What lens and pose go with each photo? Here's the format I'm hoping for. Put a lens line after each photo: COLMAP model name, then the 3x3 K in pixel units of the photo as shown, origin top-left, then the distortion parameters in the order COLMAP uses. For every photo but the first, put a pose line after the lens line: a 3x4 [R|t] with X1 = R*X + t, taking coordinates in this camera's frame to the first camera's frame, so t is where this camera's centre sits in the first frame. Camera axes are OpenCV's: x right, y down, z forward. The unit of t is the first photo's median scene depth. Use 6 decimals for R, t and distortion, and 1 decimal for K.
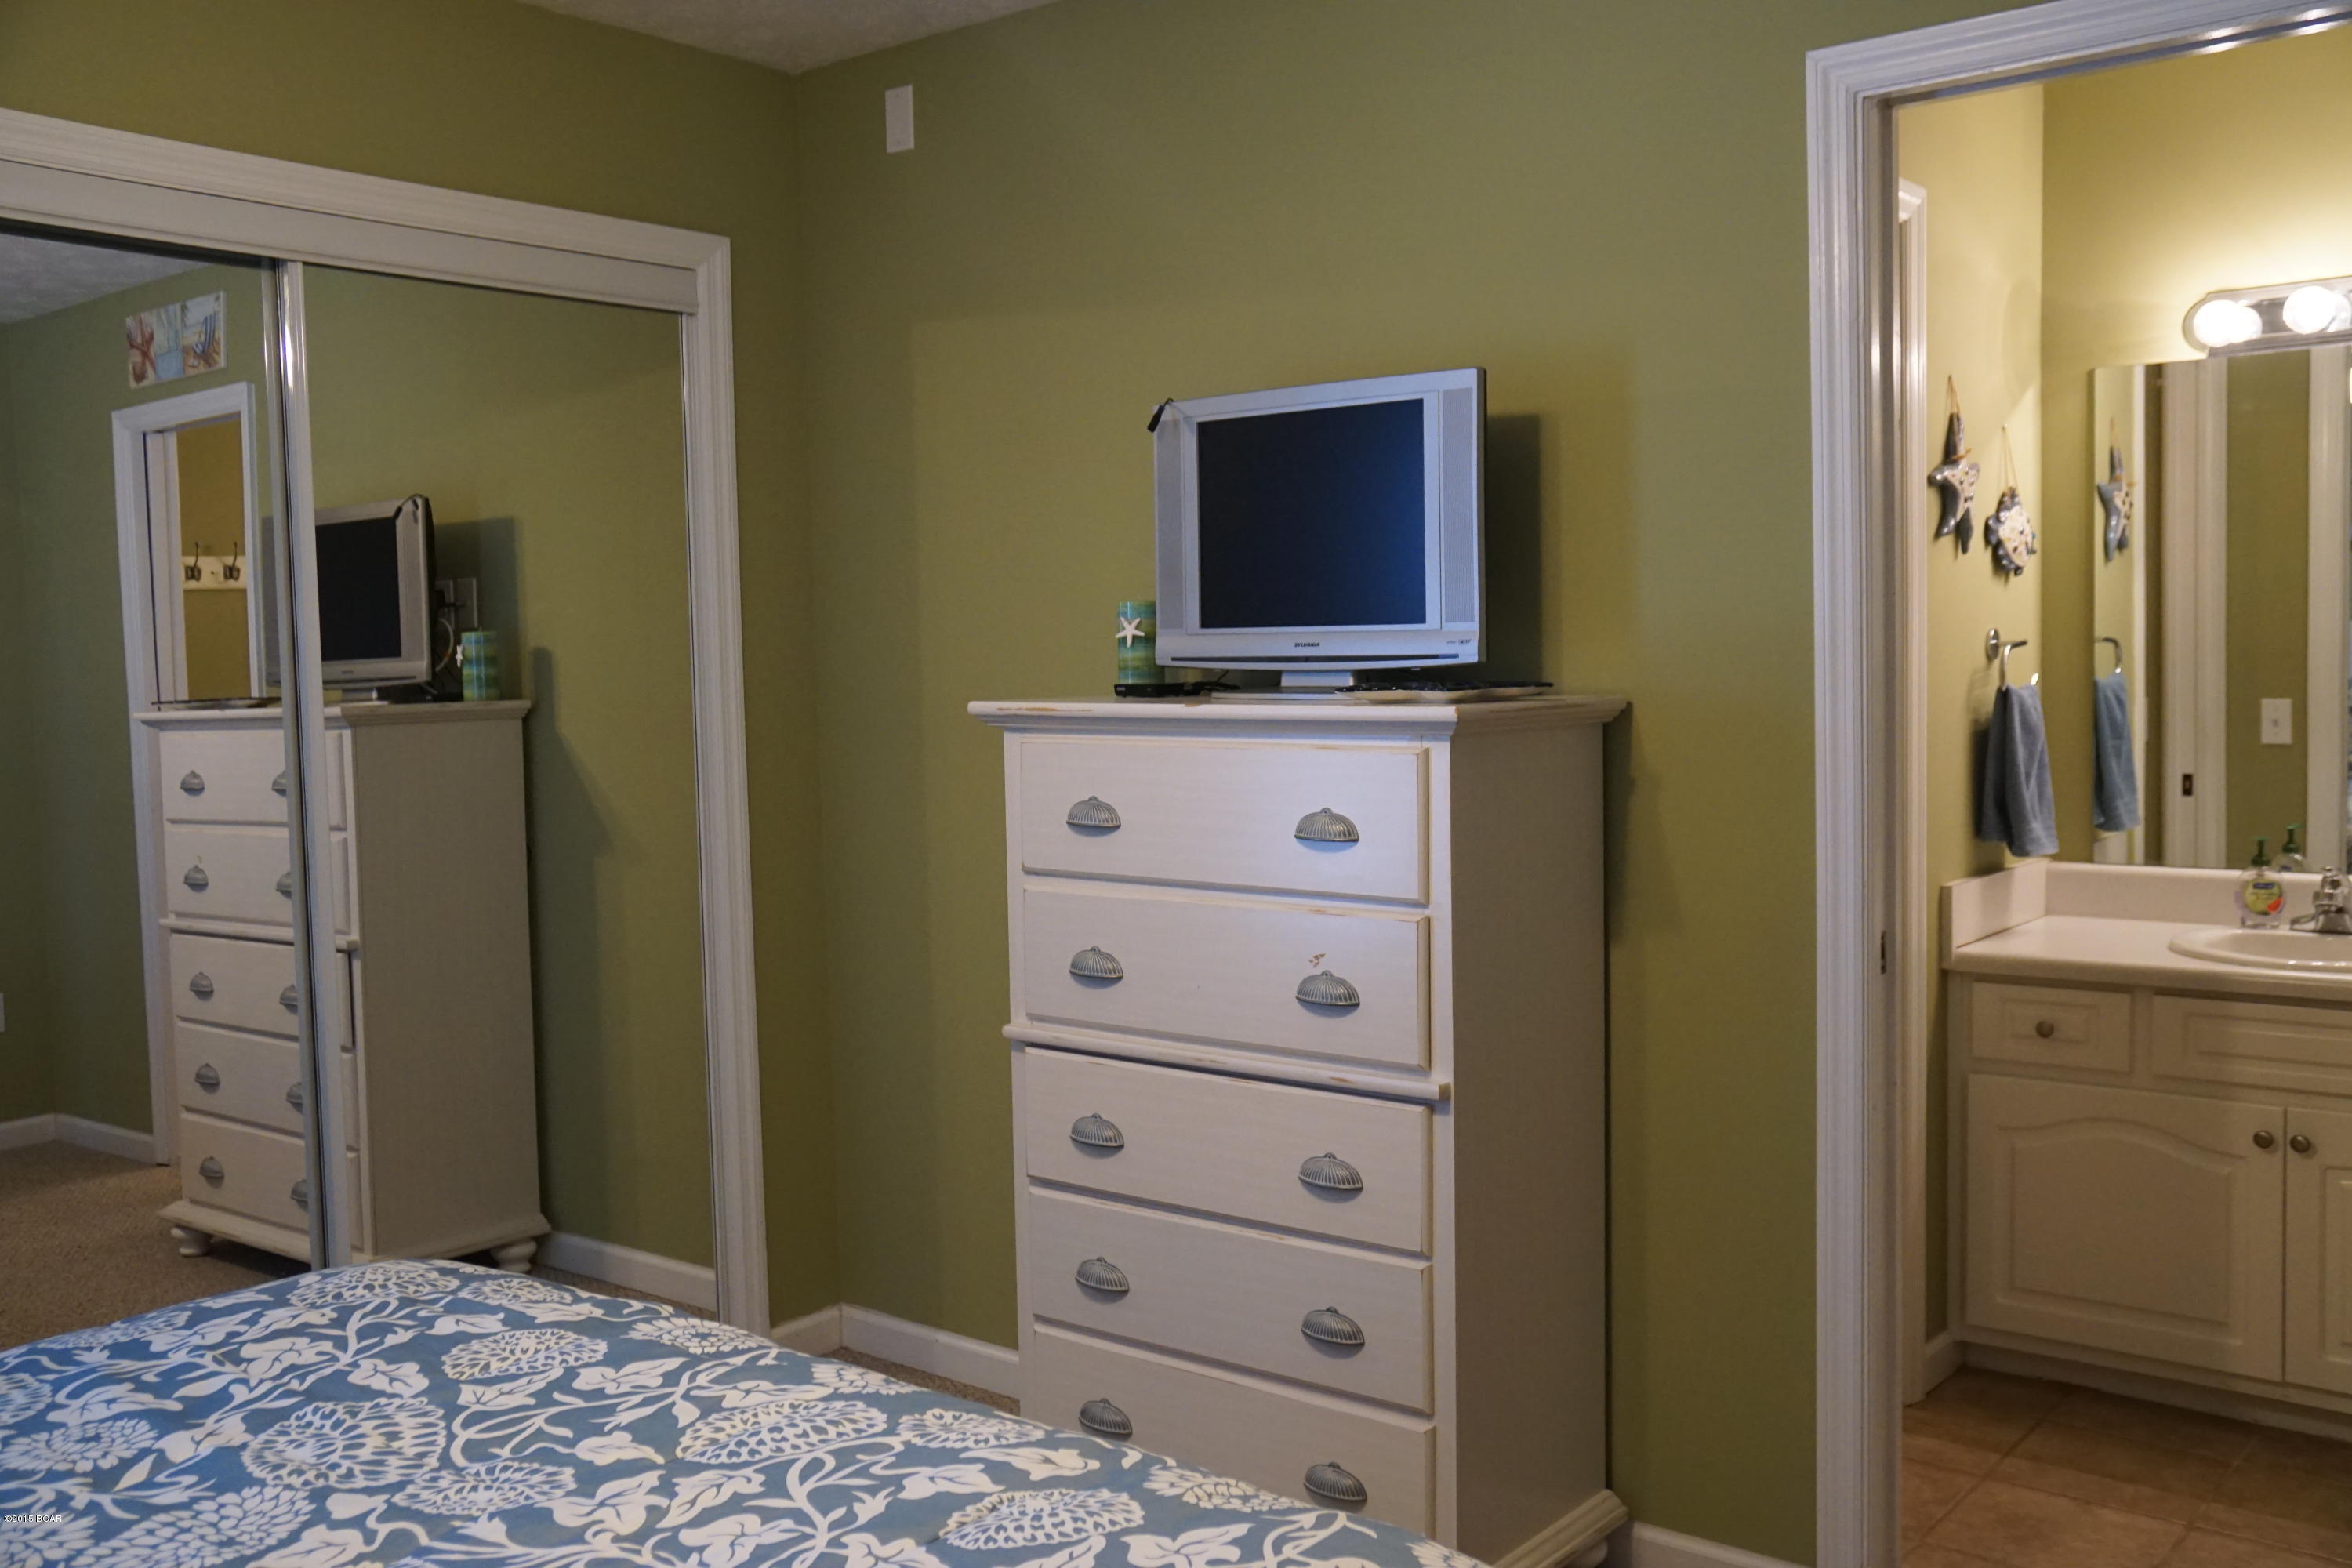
lens RADIAL K [[2085.4, 0, 1183.3], [0, 2085.4, 789.2], [0, 0, 1]] dist [-0.086573, 0.163674]
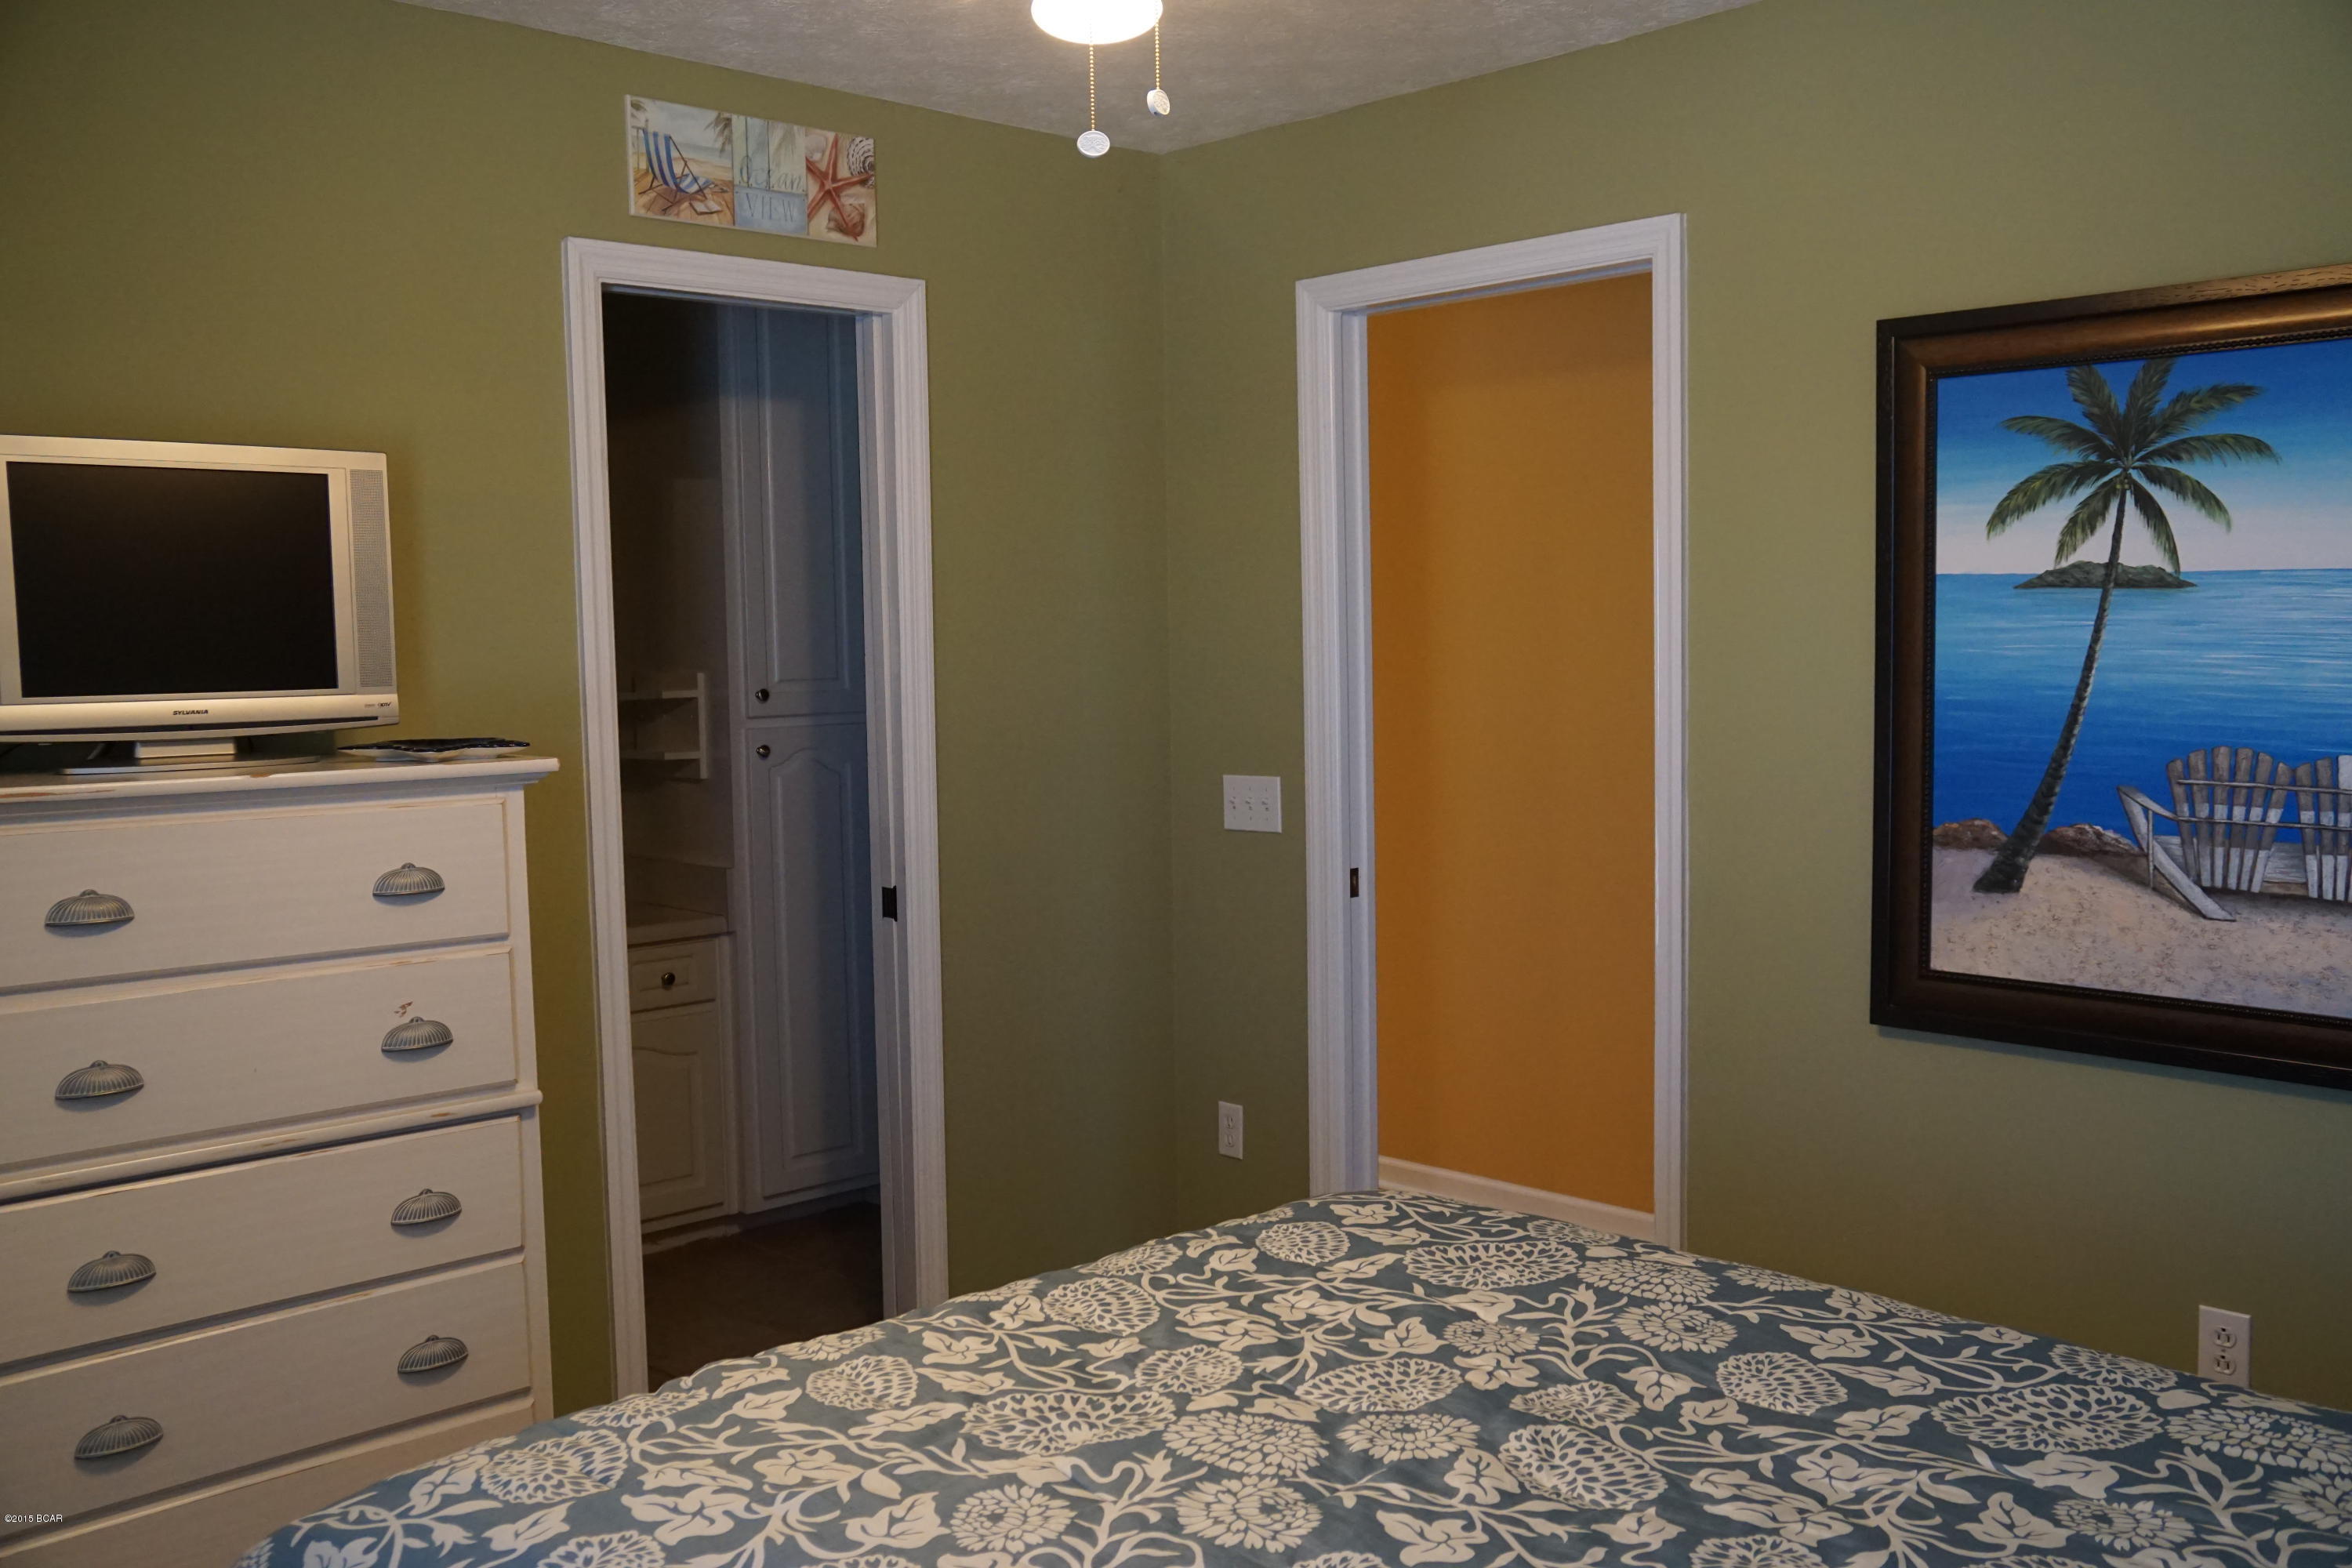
lens RADIAL K [[2085.4, 0, 1183.3], [0, 2085.4, 789.2], [0, 0, 1]] dist [-0.086573, 0.163674]
pose [[0.140599, -0.055573, 0.988506, -0.932352], [0.084799, 0.995430, 0.043901, -0.042091], [-0.986428, 0.077652, 0.144669, 0.470256]]
